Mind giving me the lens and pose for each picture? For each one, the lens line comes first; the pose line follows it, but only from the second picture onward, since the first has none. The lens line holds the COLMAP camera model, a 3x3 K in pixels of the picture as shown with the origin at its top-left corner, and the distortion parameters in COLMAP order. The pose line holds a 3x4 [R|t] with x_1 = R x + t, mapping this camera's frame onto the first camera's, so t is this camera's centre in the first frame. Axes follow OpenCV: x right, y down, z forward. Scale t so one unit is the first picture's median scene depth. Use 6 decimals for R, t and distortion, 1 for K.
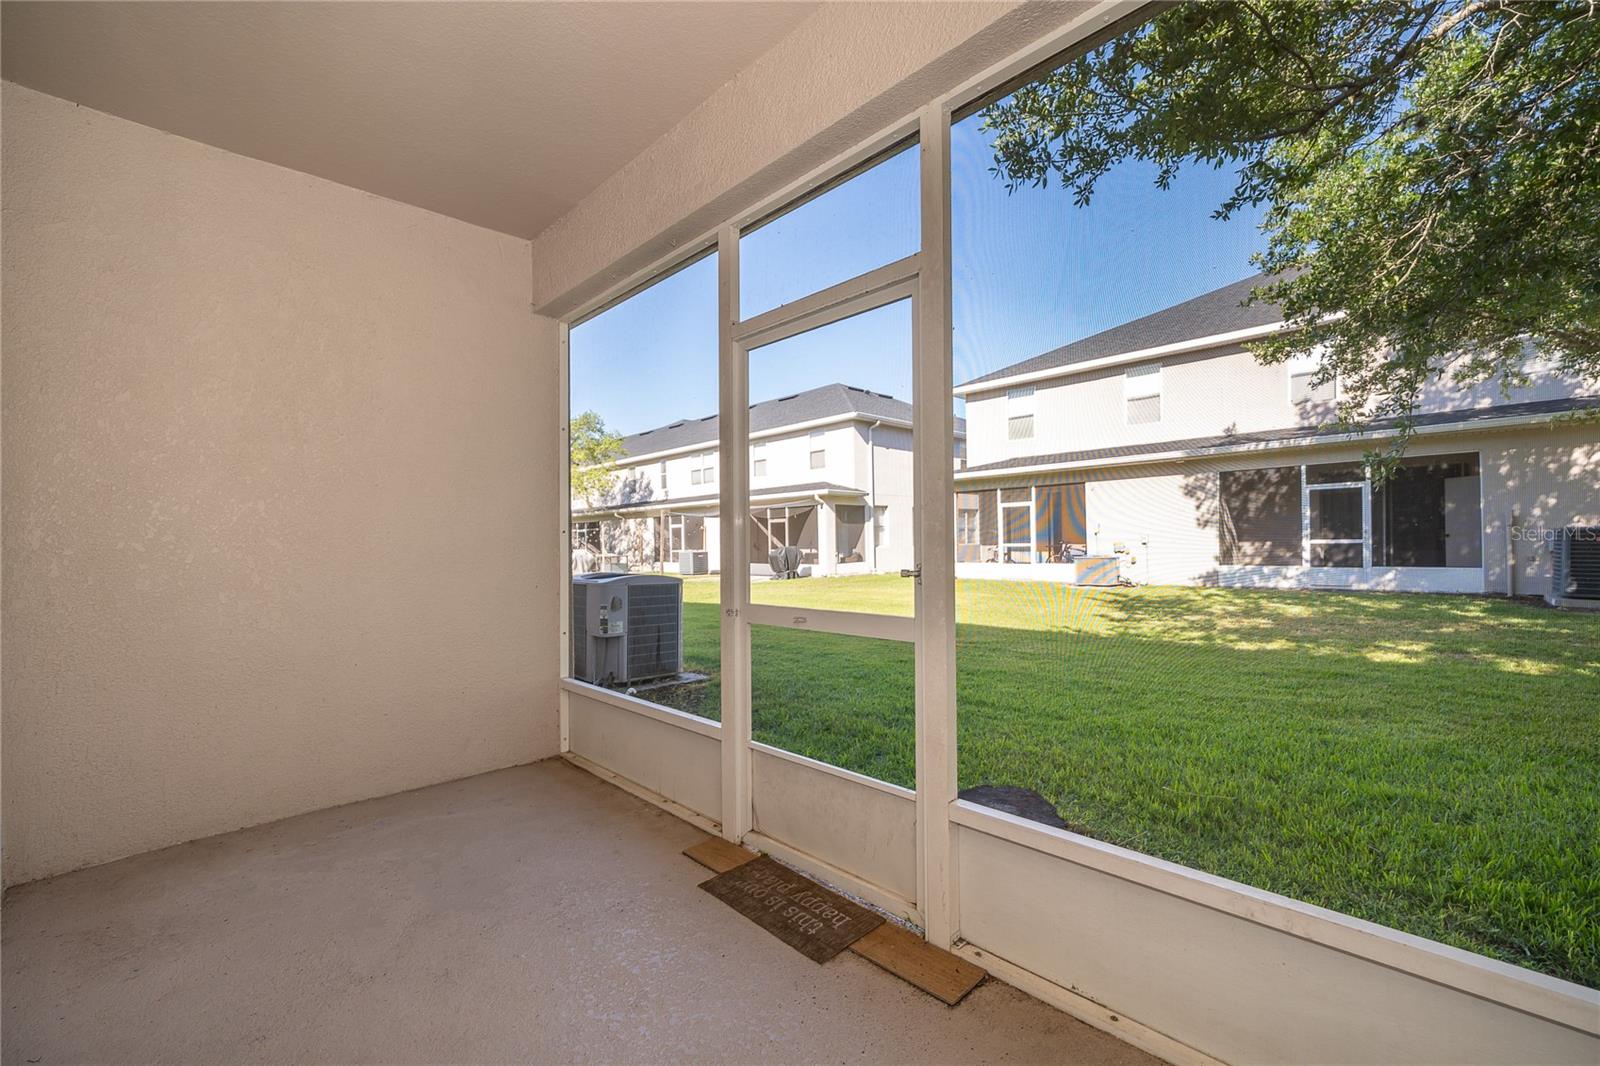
lens RADIAL K [[652.3, 0, 798.0], [0, 652.3, 538.2], [0, 0, 1]] dist [-0.003624, 0.000820]
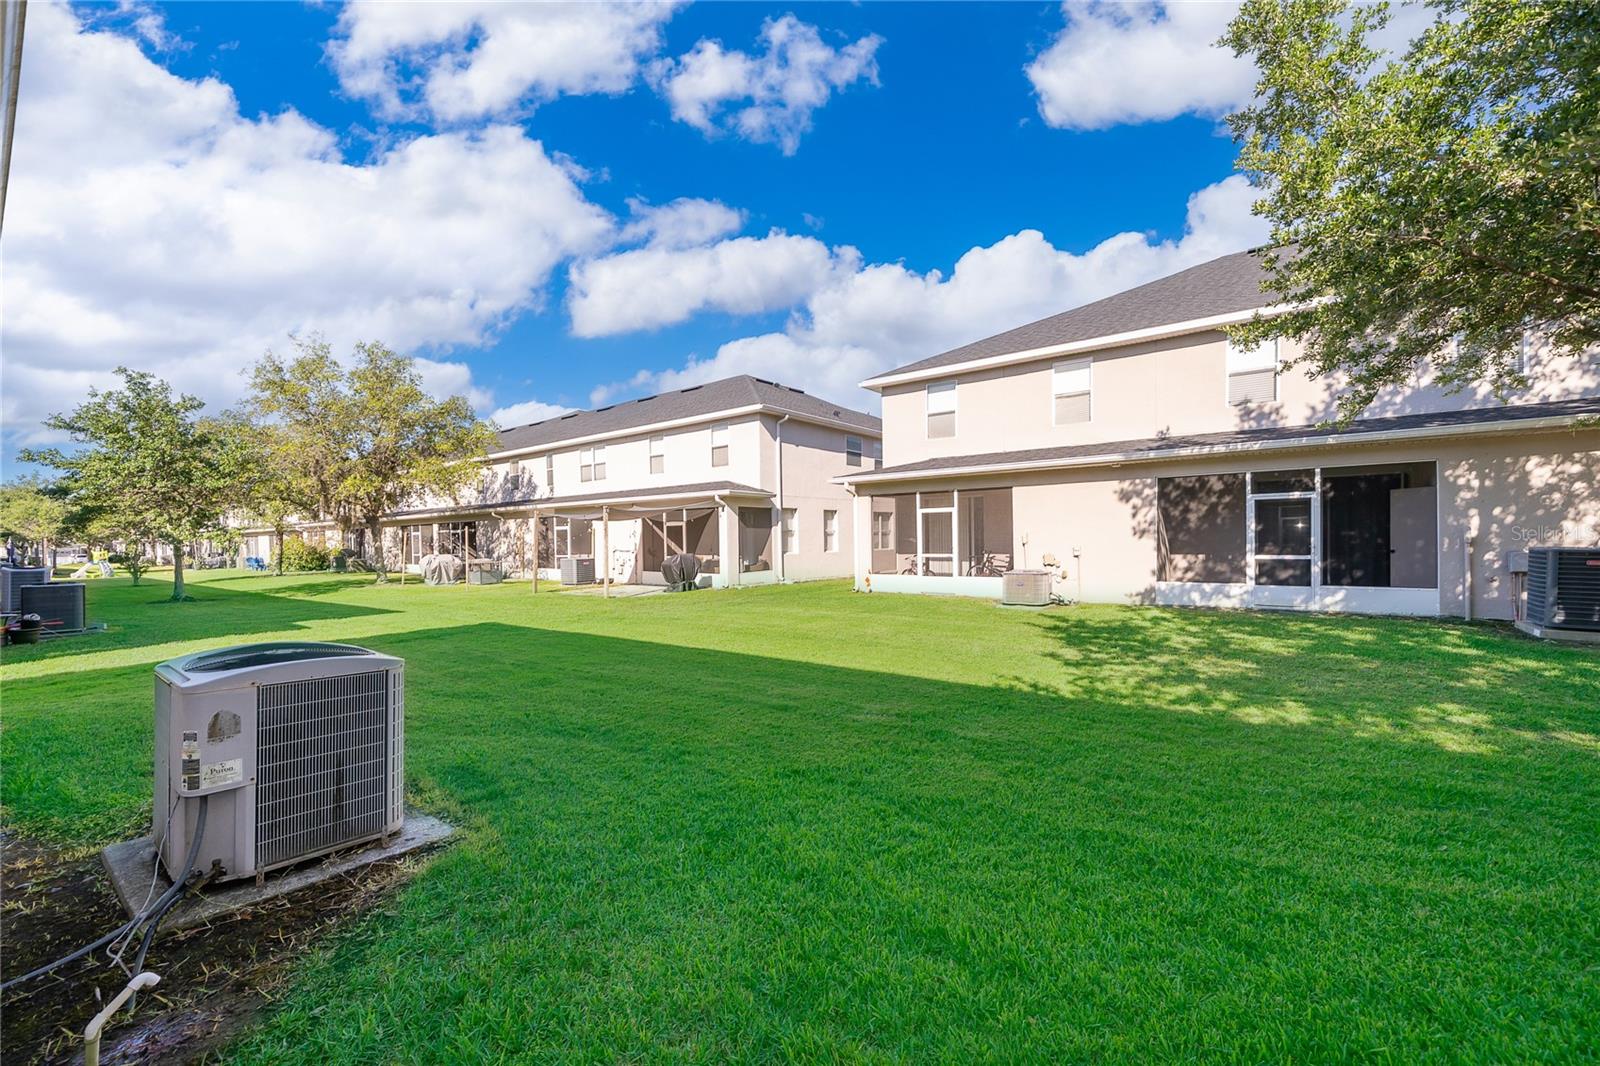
lens RADIAL K [[652.3, 0, 802.4], [0, 652.3, 528.6], [0, 0, 1]] dist [-0.003624, 0.000820]
pose [[0.990540, 0.006020, 0.137095, 0.028723], [-0.004358, 0.999913, -0.012423, -0.014359], [-0.137158, 0.011708, 0.990480, 0.136717]]
